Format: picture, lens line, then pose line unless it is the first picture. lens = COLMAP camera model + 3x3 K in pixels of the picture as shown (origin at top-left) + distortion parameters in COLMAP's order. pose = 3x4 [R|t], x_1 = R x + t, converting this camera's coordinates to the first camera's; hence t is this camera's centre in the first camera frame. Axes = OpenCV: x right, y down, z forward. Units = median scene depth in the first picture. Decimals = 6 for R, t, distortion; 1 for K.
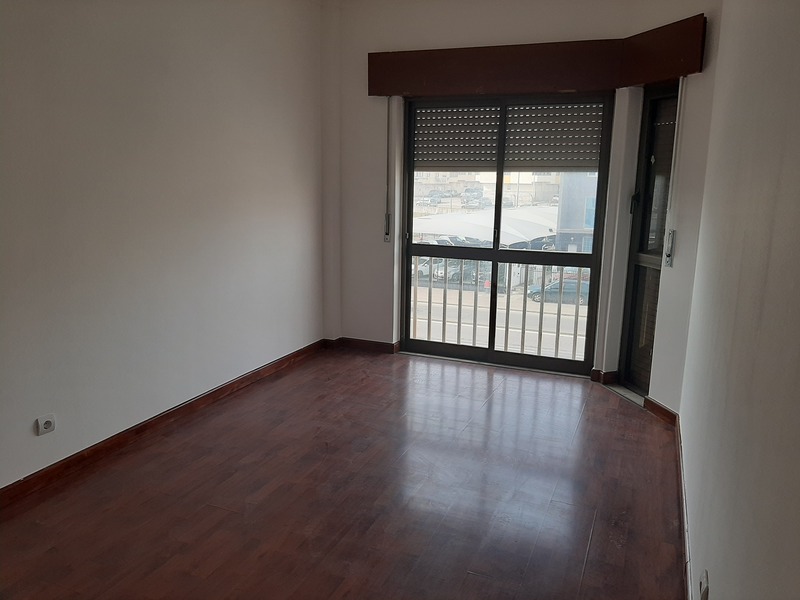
lens RADIAL K [[622.5, 0, 400.0], [0, 622.5, 300.0], [0, 0, 1]] dist [0.066479, -0.158599]
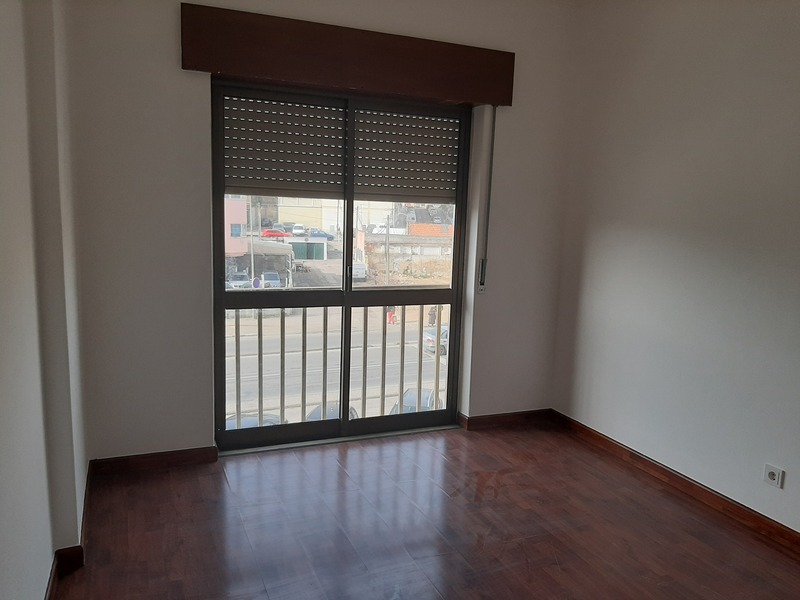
lens RADIAL K [[622.5, 0, 400.0], [0, 622.5, 300.0], [0, 0, 1]] dist [0.066479, -0.158599]
pose [[0.688875, -0.086571, 0.719692, -0.355700], [0.114357, 0.993389, 0.010035, -0.068683], [-0.715803, 0.075389, 0.694221, 0.405514]]
